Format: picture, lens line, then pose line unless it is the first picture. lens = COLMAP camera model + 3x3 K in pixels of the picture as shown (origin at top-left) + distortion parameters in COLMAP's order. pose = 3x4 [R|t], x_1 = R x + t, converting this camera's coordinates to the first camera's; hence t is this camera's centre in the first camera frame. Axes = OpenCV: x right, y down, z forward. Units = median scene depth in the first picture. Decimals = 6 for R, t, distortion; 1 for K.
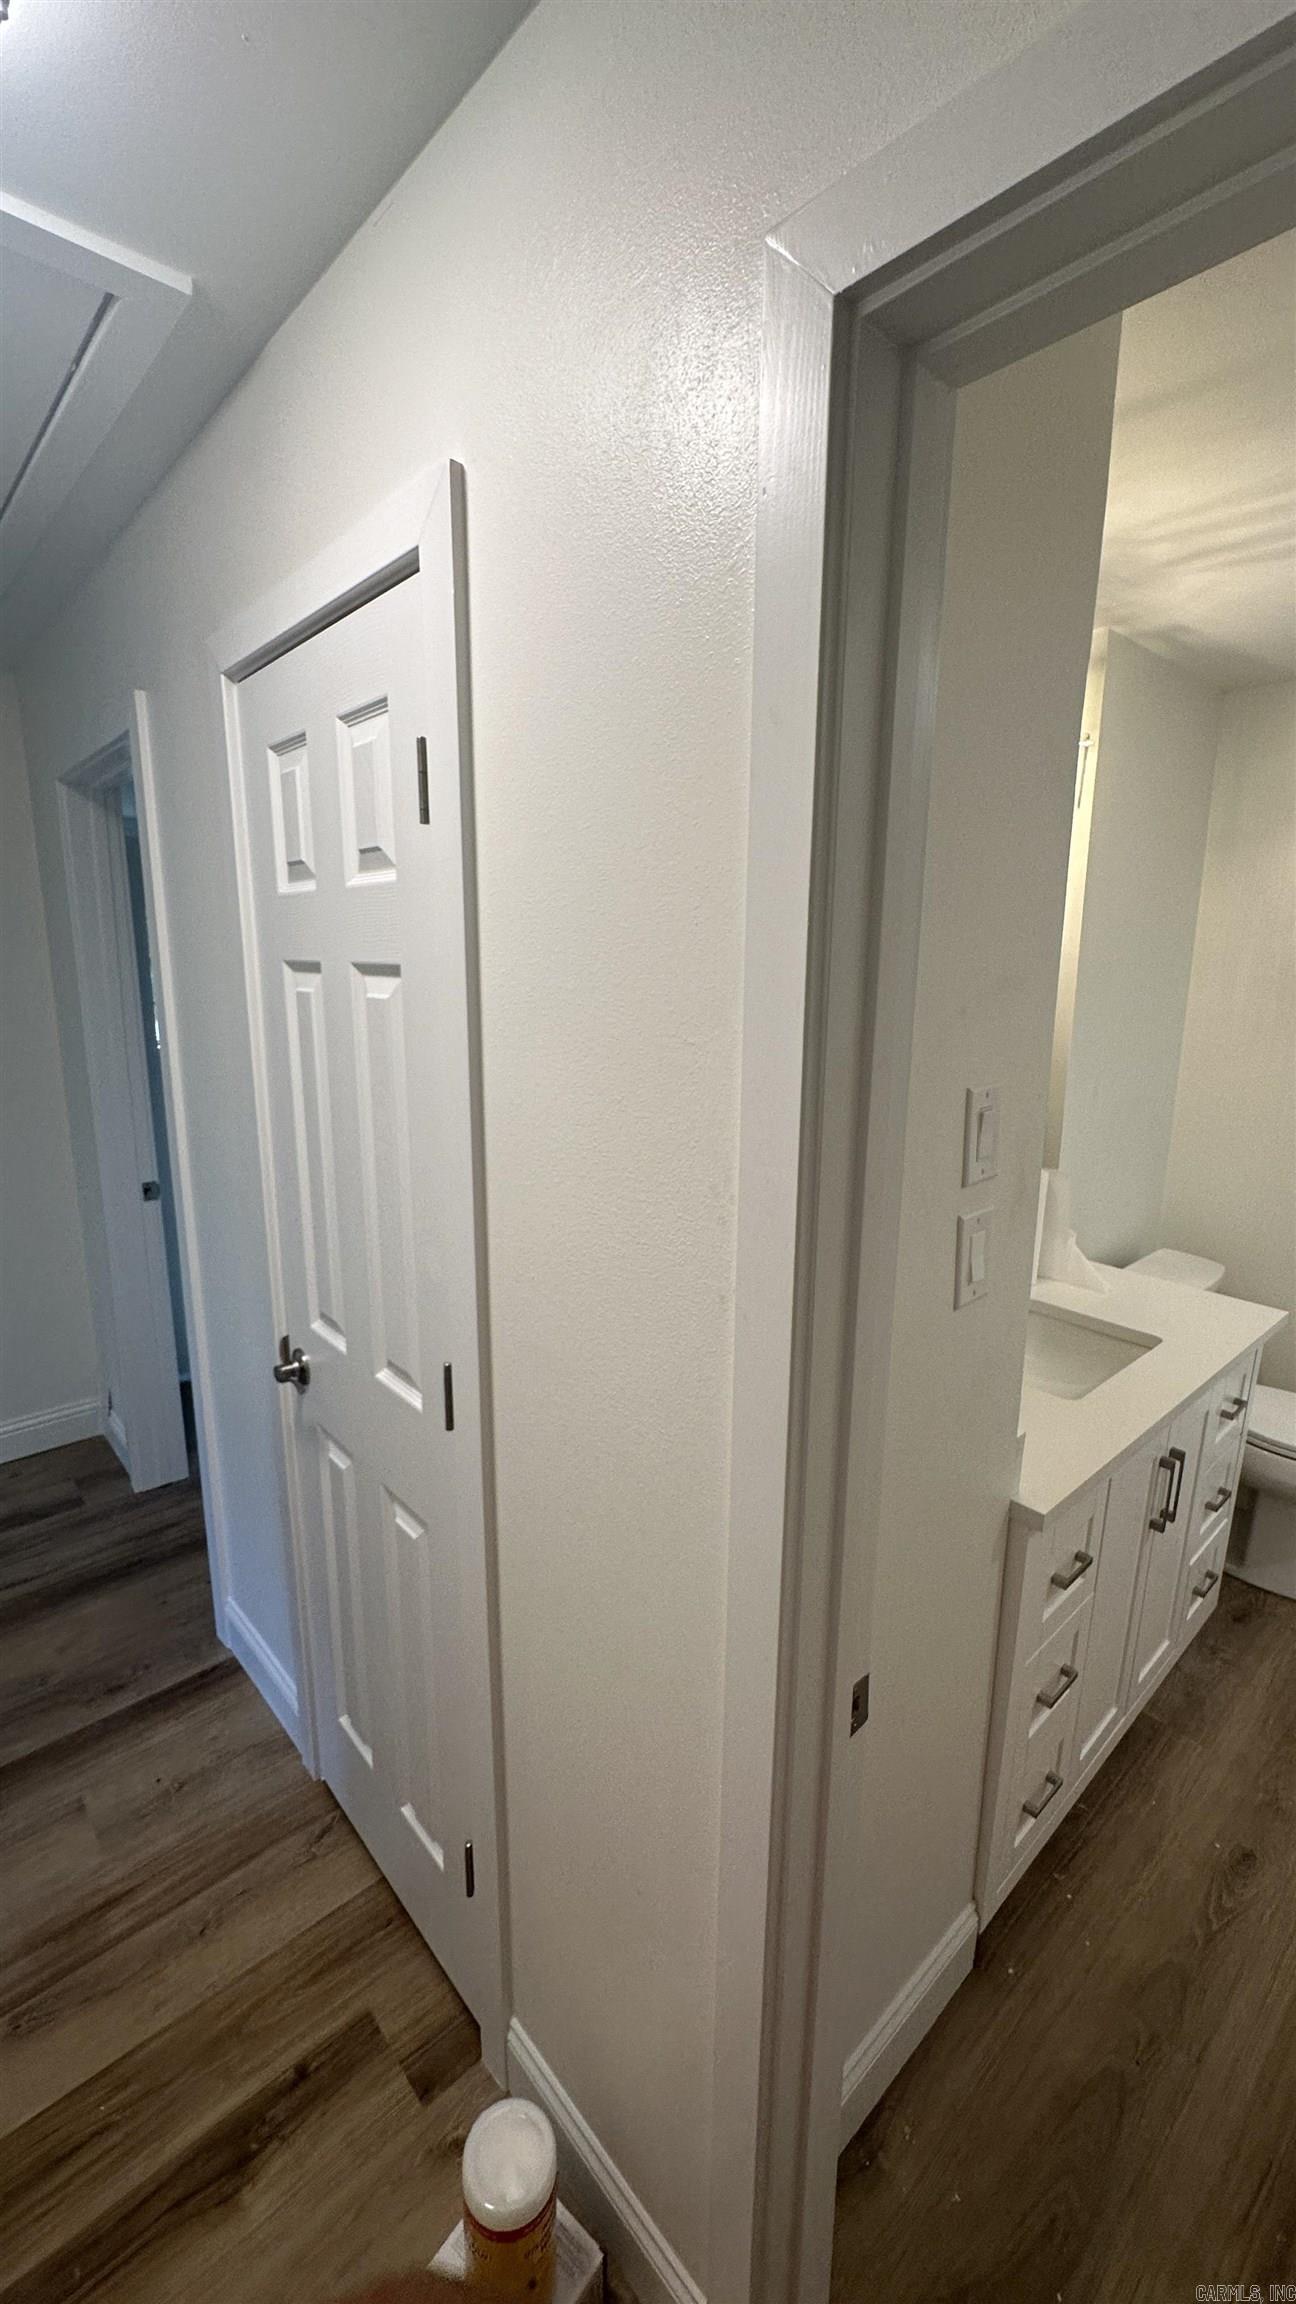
lens RADIAL K [[939.1, 0, 648.0], [0, 939.1, 1152.0], [0, 0, 1]] dist [-0.022990, 0.000045]
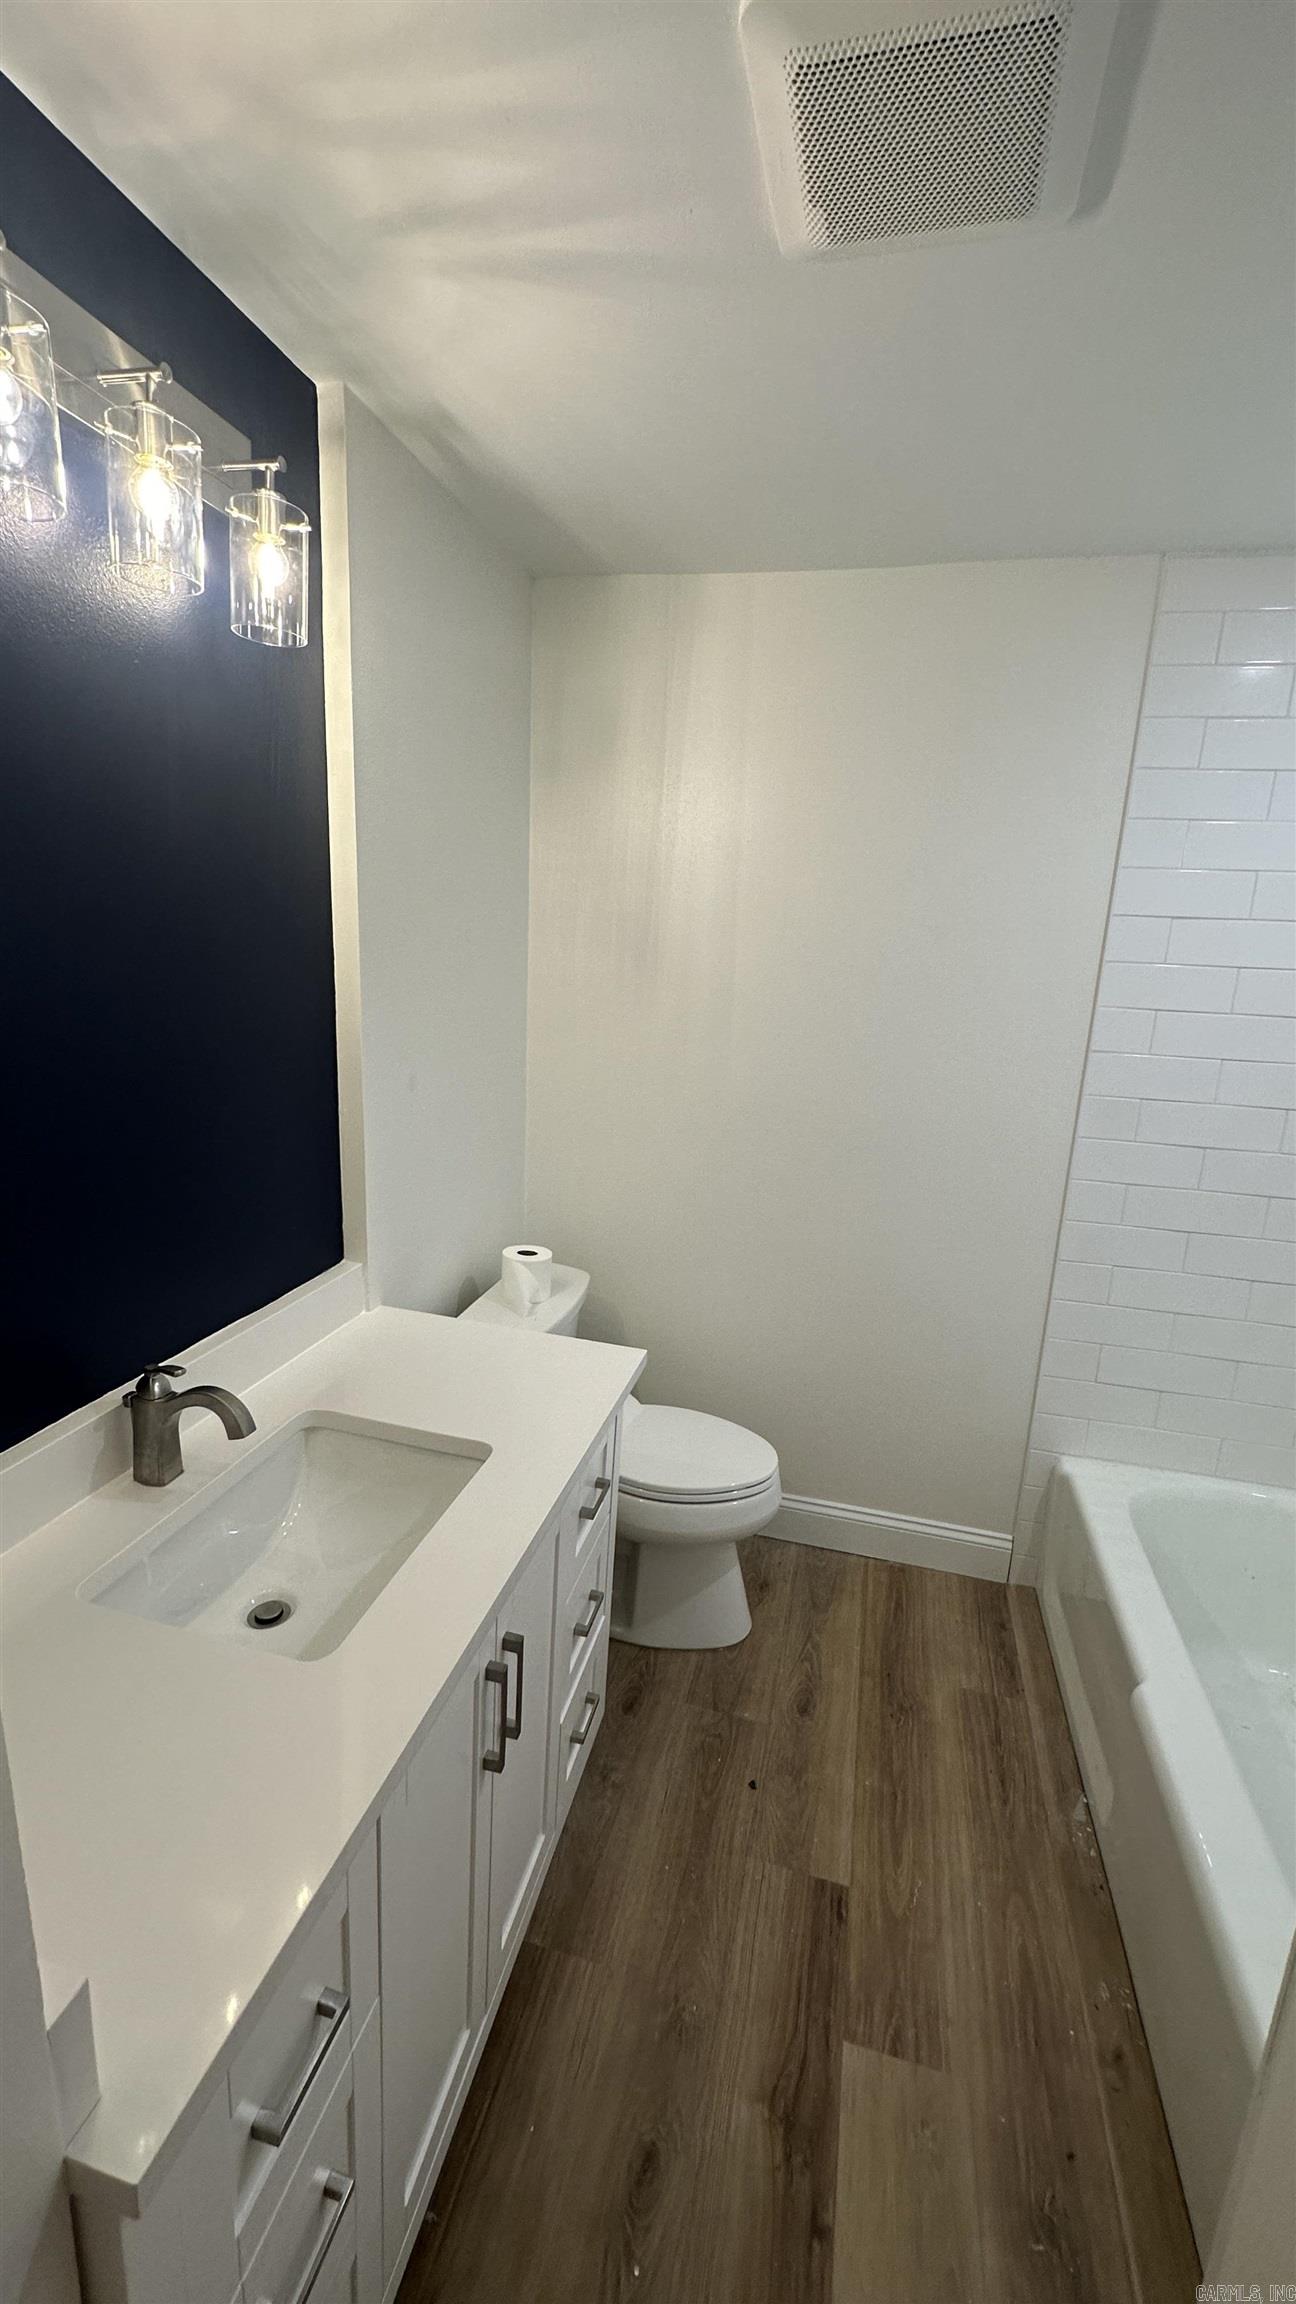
lens RADIAL K [[939.1, 0, 648.0], [0, 939.1, 1152.0], [0, 0, 1]] dist [-0.022990, 0.000045]
pose [[0.831412, -0.089519, 0.548399, 0.281262], [0.069797, 0.995945, 0.056757, -0.052208], [-0.551256, -0.008912, 0.834289, 0.348768]]
